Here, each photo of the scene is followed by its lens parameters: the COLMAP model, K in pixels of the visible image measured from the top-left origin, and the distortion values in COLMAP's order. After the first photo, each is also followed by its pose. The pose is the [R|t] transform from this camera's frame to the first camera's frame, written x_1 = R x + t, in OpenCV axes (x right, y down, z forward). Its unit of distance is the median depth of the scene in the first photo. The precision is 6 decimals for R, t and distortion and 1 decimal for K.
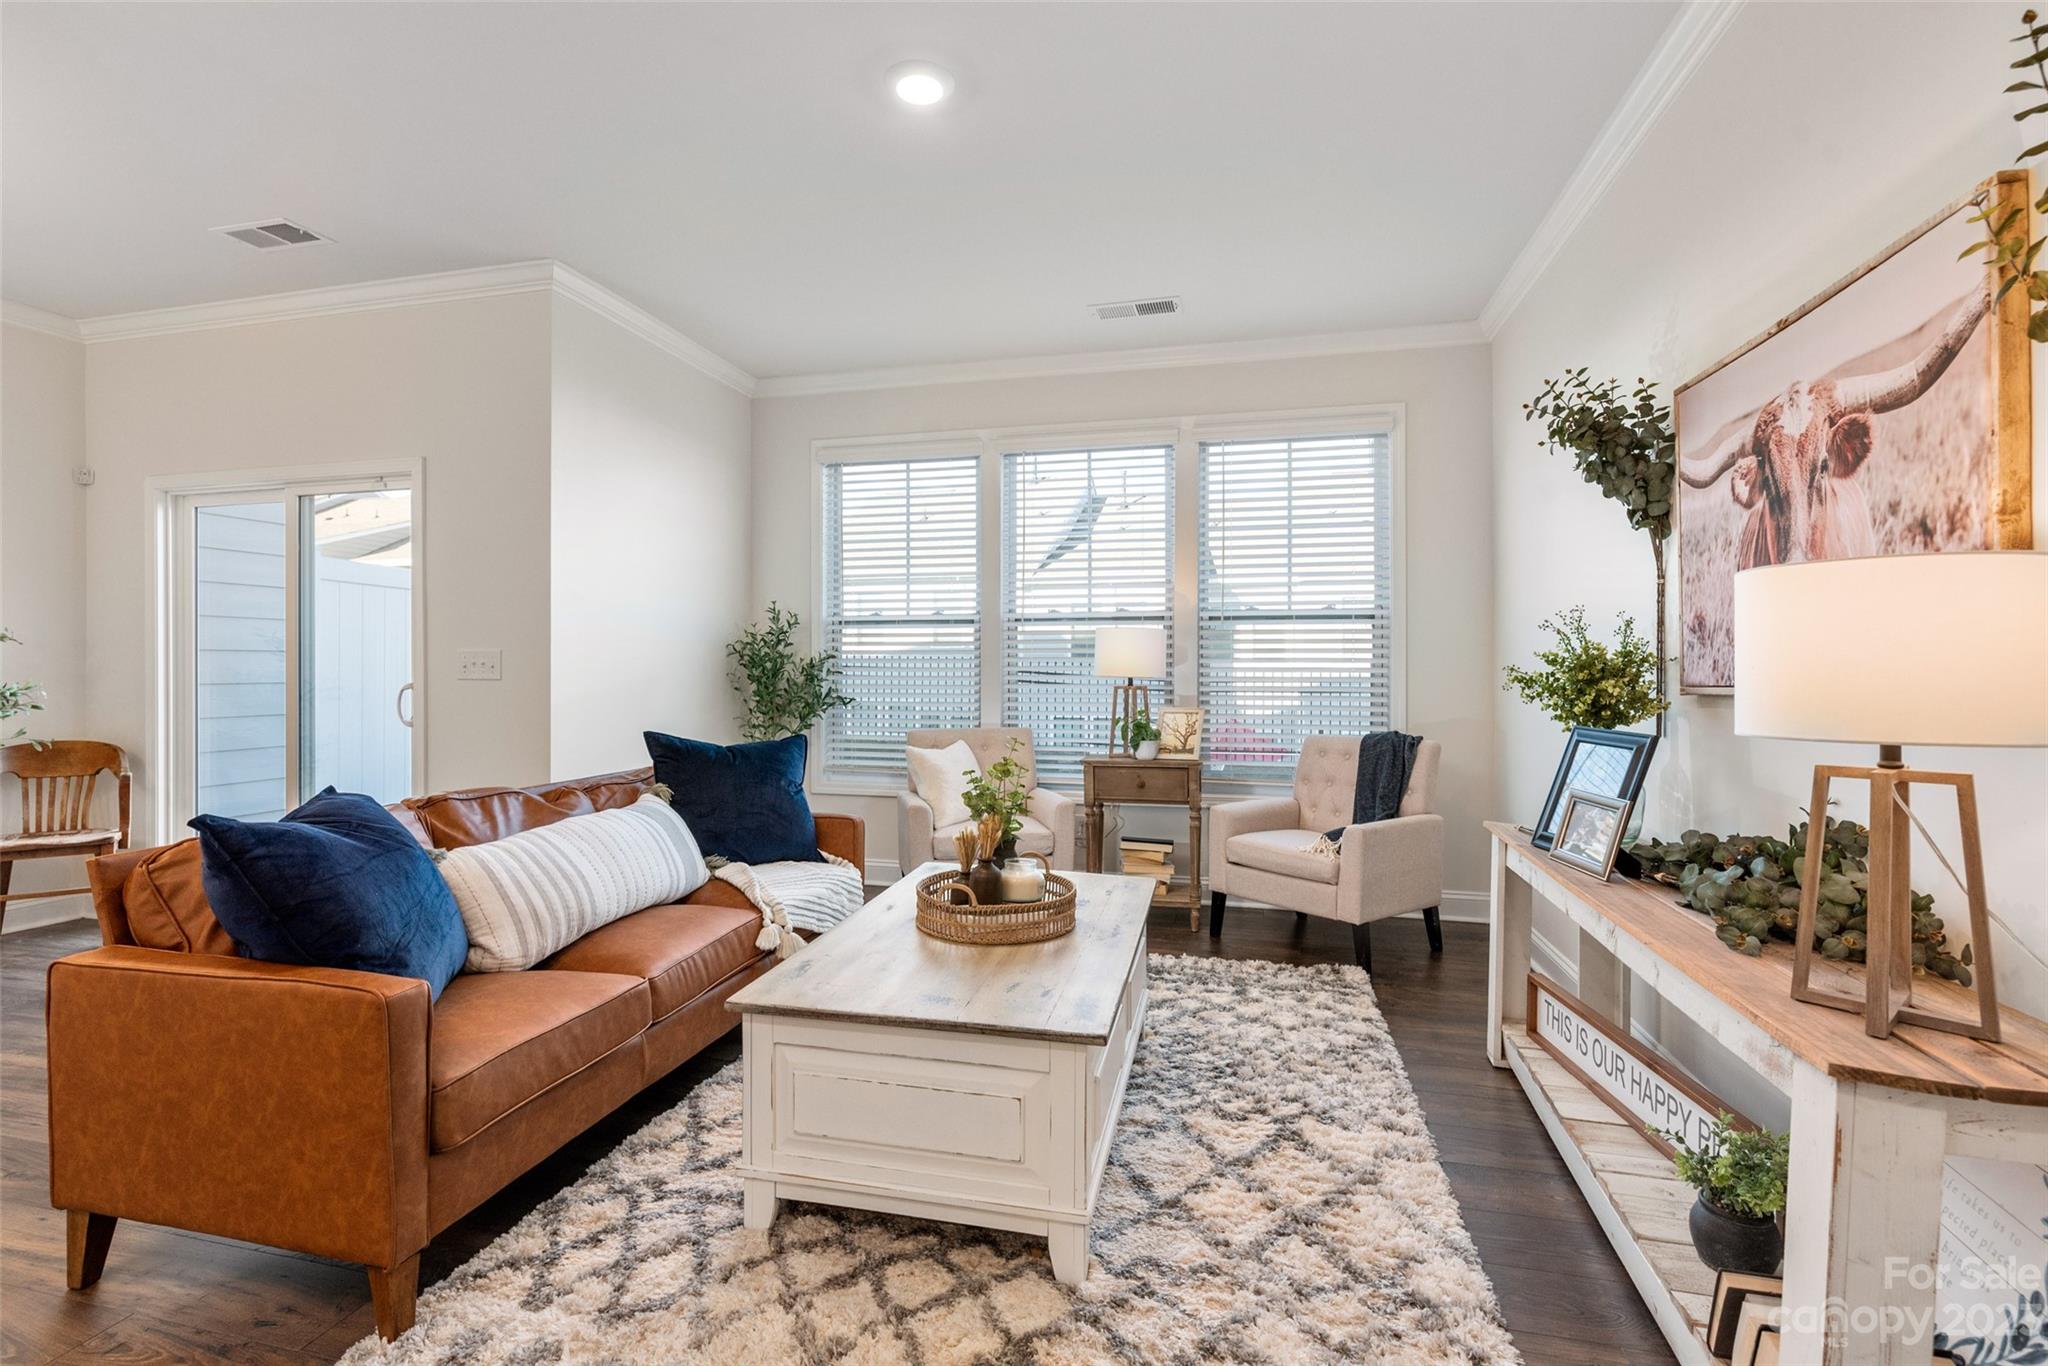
lens RADIAL K [[928.9, 0, 1015.8], [0, 928.9, 669.4], [0, 0, 1]] dist [-0.000203, 0.001033]
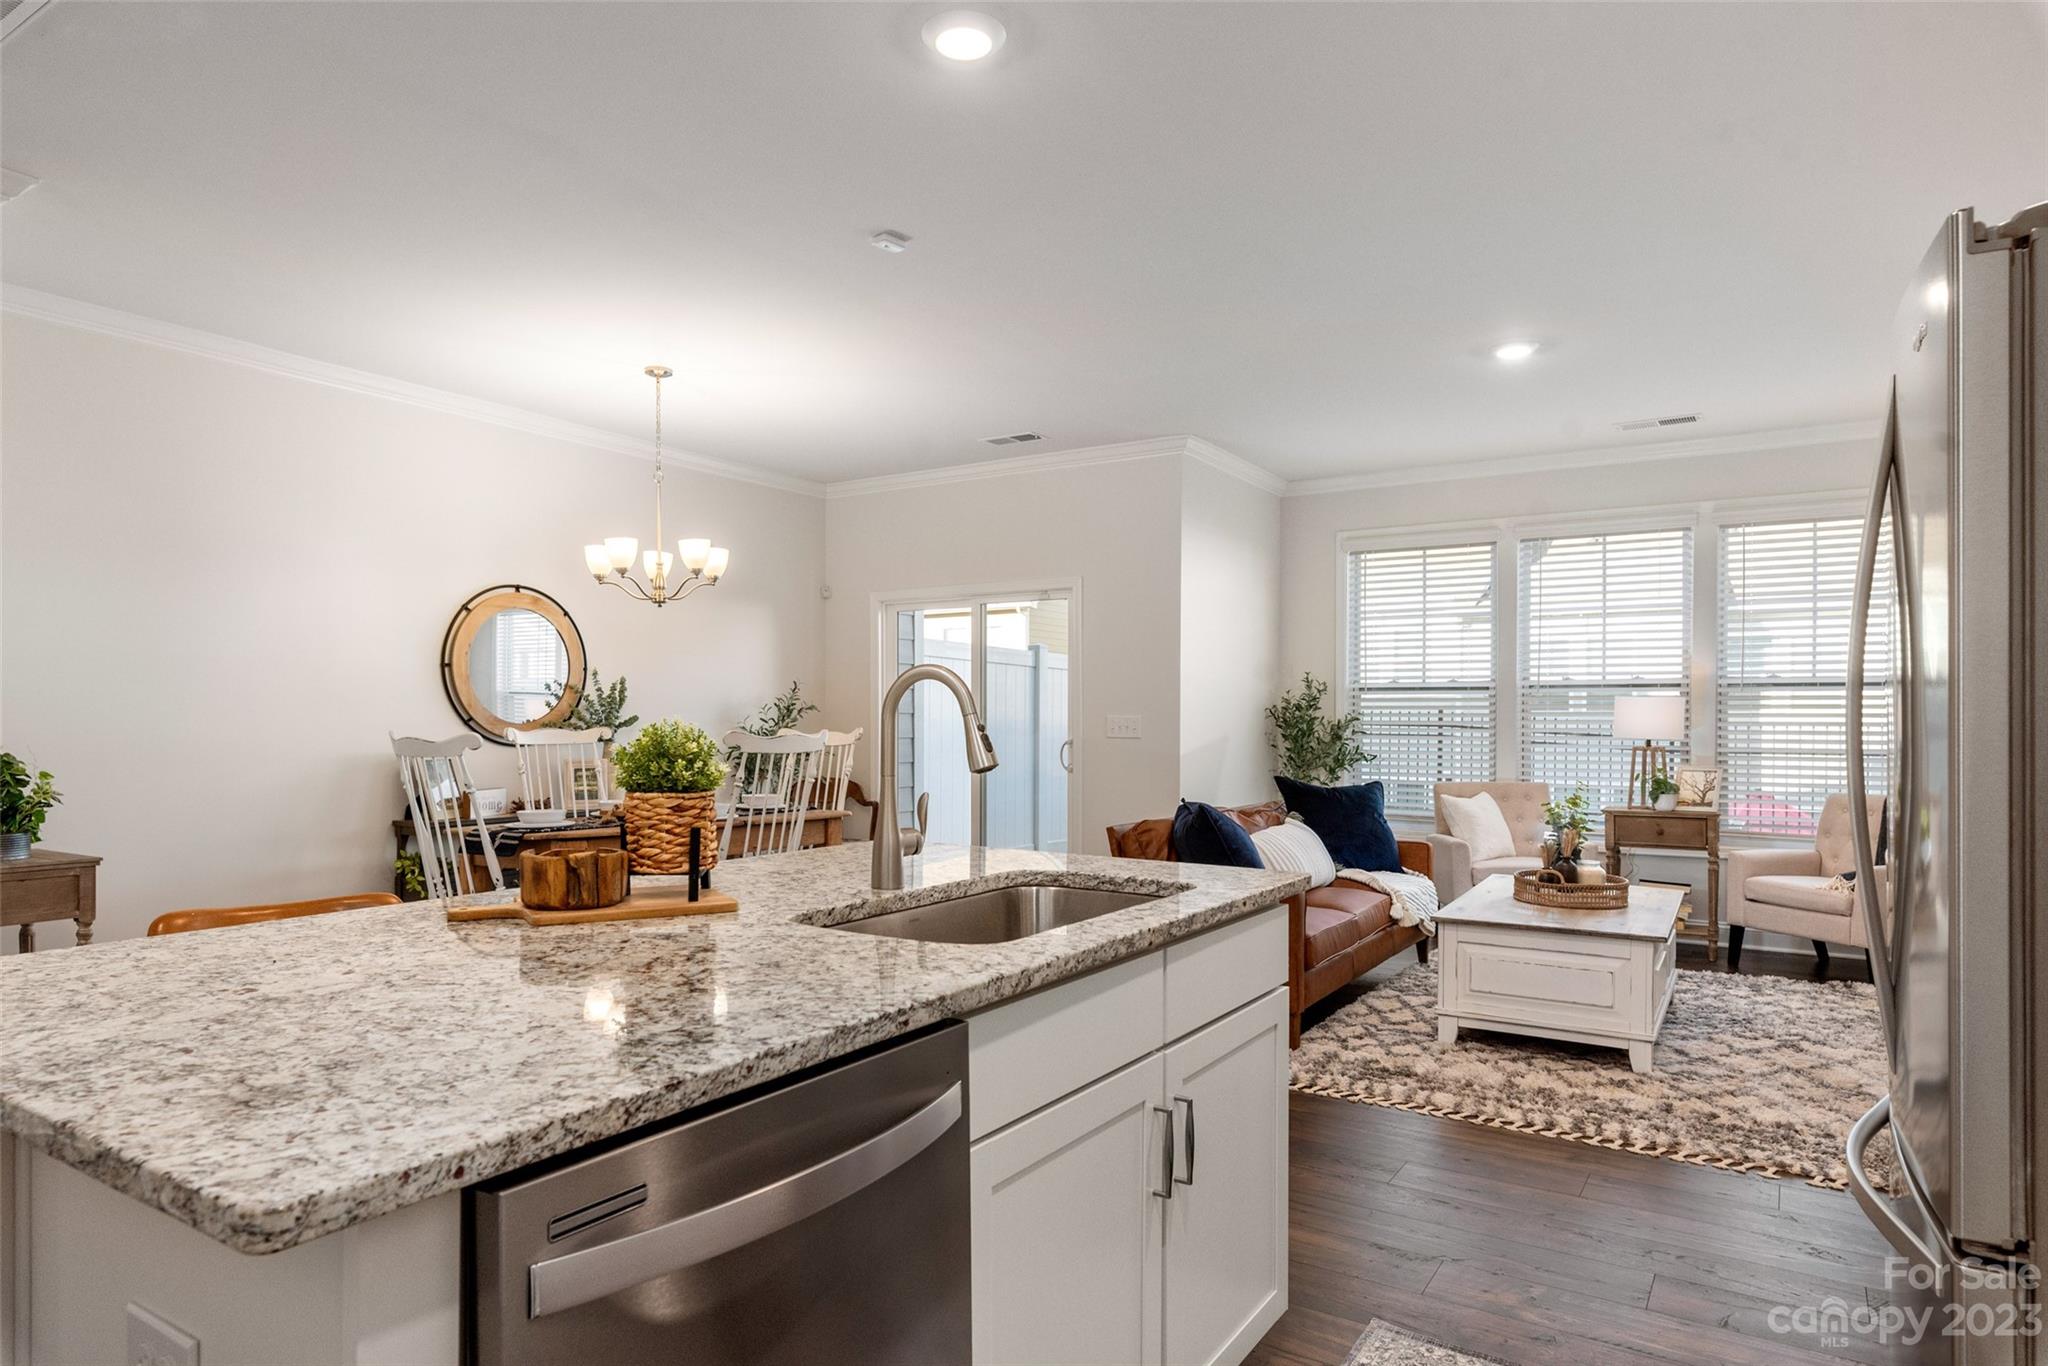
lens RADIAL K [[1201.1, 0, 1007.9], [0, 1201.1, 727.7], [0, 0, 1]] dist [0.001000, 0.001712]
pose [[0.946020, 0.004231, -0.324082, -0.202638], [-0.002657, 0.999982, 0.005300, -0.015993], [0.324098, -0.004153, 0.946014, -0.922227]]
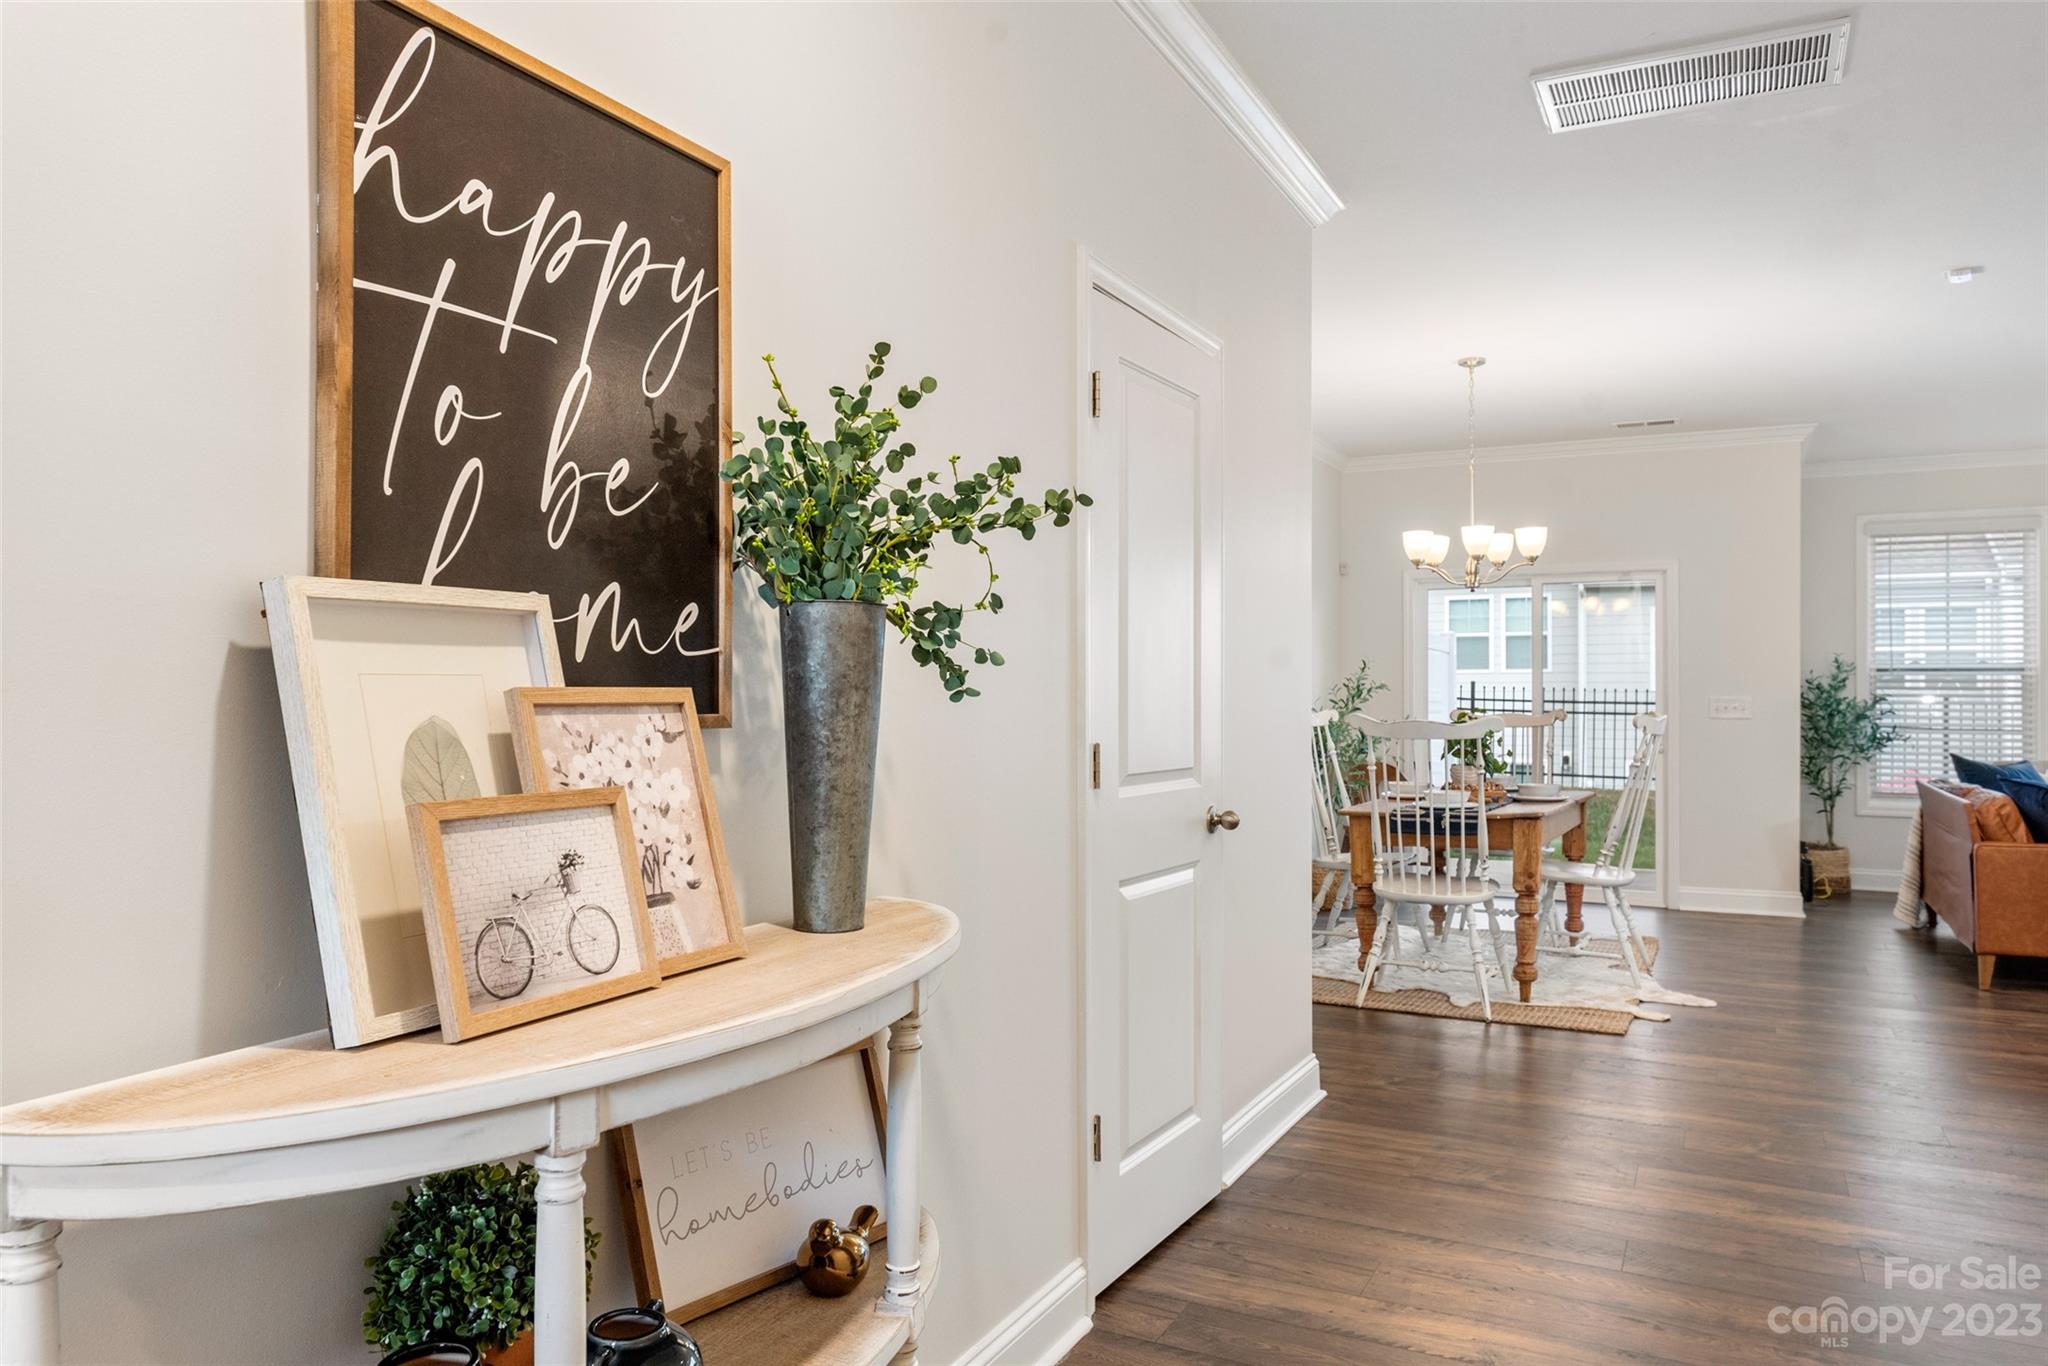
lens RADIAL K [[1396.3, 0, 1010.7], [0, 1396.3, 691.9], [0, 0, 1]] dist [-0.004155, 0.001014]
pose [[0.973705, 0.002243, -0.227800, -1.429811], [-0.002790, 0.999994, -0.002082, -0.027602], [0.227794, 0.002663, 0.973706, -1.588078]]
